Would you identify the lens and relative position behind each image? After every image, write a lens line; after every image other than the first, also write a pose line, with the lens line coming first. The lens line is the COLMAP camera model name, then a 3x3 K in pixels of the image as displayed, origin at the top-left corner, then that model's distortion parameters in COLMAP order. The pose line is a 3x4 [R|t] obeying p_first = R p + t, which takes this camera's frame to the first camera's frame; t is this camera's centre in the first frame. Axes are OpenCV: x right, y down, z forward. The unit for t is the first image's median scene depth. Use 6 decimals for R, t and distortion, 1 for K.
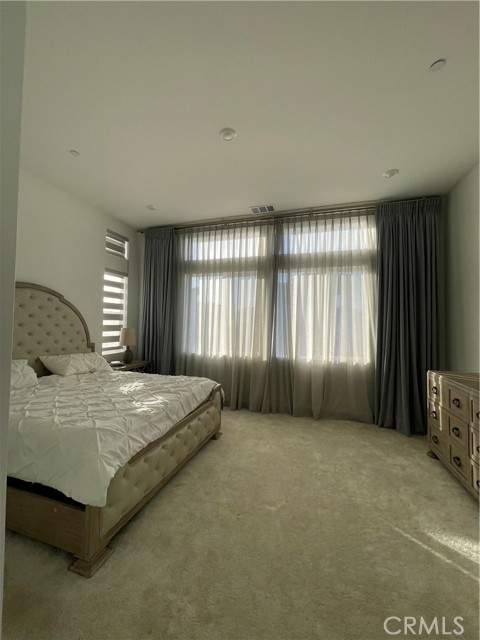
lens RADIAL K [[262.4, 0, 238.0], [0, 262.4, 317.1], [0, 0, 1]] dist [0.000375, 0.002311]
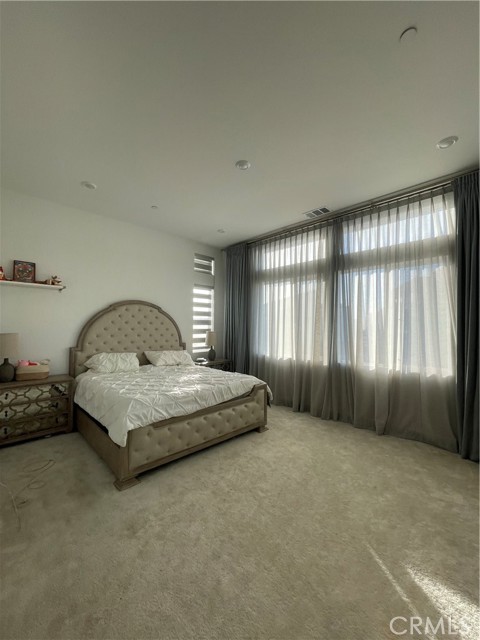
lens RADIAL K [[262.4, 0, 238.0], [0, 262.4, 317.1], [0, 0, 1]] dist [0.000375, 0.002311]
pose [[0.880996, -0.023042, -0.472561, 0.301619], [0.017332, 0.999715, -0.016434, -0.003243], [0.472805, 0.006288, 0.881145, -0.018181]]
